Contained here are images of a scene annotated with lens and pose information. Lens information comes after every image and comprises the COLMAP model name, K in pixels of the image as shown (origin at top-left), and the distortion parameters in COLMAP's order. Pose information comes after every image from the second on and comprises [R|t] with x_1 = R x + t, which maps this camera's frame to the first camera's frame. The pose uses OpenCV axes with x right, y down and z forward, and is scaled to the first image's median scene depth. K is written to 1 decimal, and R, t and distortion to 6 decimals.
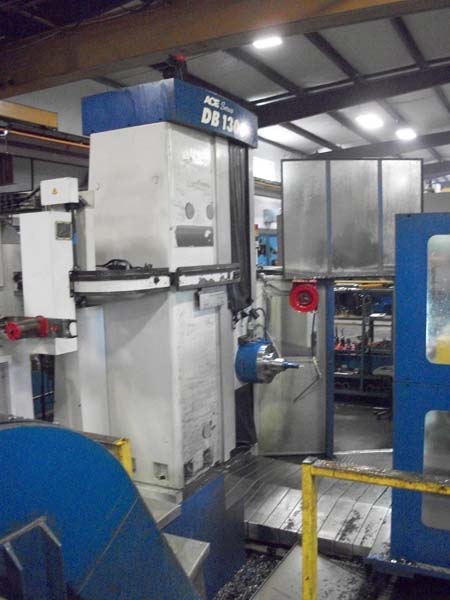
lens RADIAL K [[570.5, 0, 225.3], [0, 570.5, 303.4], [0, 0, 1]] dist [-0.107867, 0.000000]
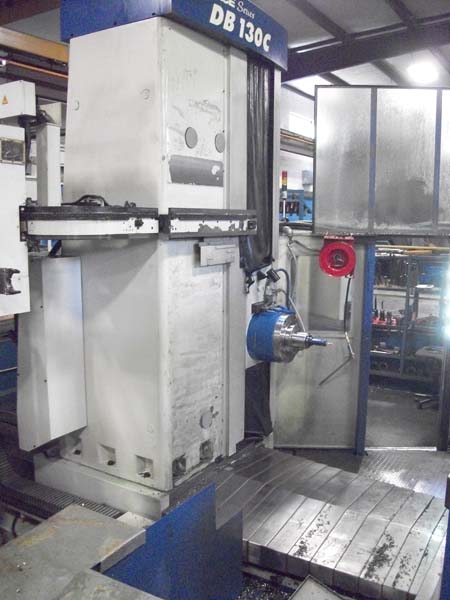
lens RADIAL K [[570.5, 0, 230.8], [0, 570.5, 305.4], [0, 0, 1]] dist [-0.107867, 0.000000]
pose [[0.997627, 0.039361, -0.056499, 0.043129], [-0.036045, 0.997633, 0.058551, 0.017572], [0.058670, -0.056376, 0.996684, 0.221960]]
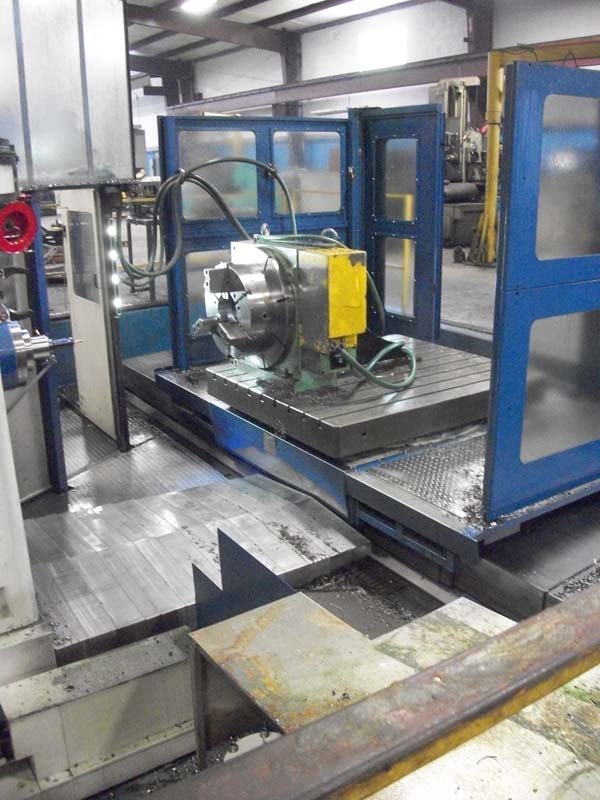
lens RADIAL K [[760.7, 0, 300.9], [0, 760.7, 399.5], [0, 0, 1]] dist [-0.107867, 0.000000]
pose [[0.478512, -0.247106, 0.842594, -0.452675], [0.093355, 0.968464, 0.231003, 0.012110], [-0.873104, -0.031877, 0.486490, 0.470461]]
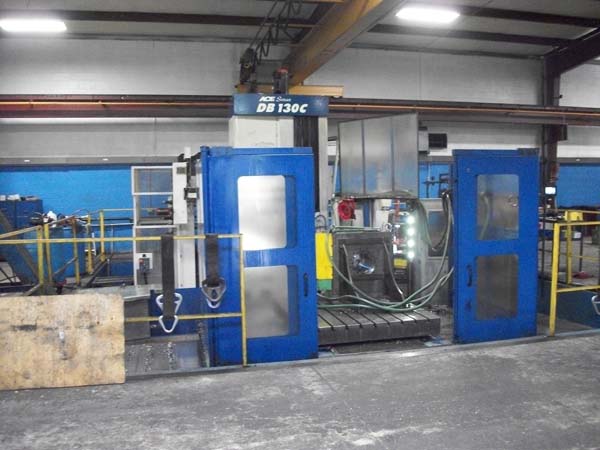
lens RADIAL K [[570.5, 0, 302.2], [0, 570.5, 226.0], [0, 0, 1]] dist [-0.107867, 0.000000]
pose [[0.655786, 0.069979, -0.751697, 1.480948], [-0.073063, 0.996904, 0.029067, -0.005382], [0.751403, 0.035859, 0.658868, -0.125805]]
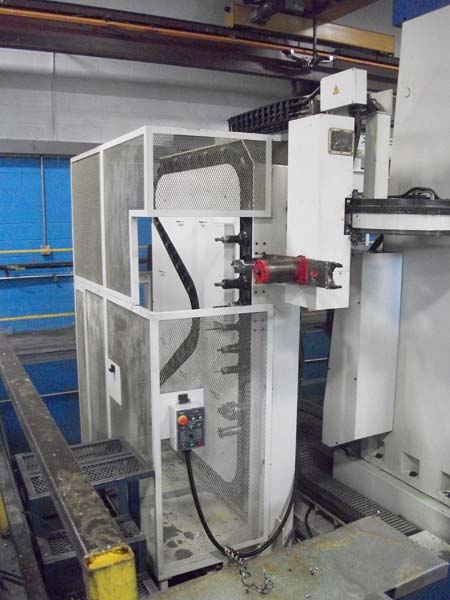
lens RADIAL K [[570.5, 0, 227.9], [0, 570.5, 305.8], [0, 0, 1]] dist [-0.107867, 0.000000]
pose [[0.822776, 0.119706, -0.555617, 0.017912], [-0.077796, 0.992088, 0.098538, 0.017184], [0.563017, -0.037850, 0.825578, 0.254666]]
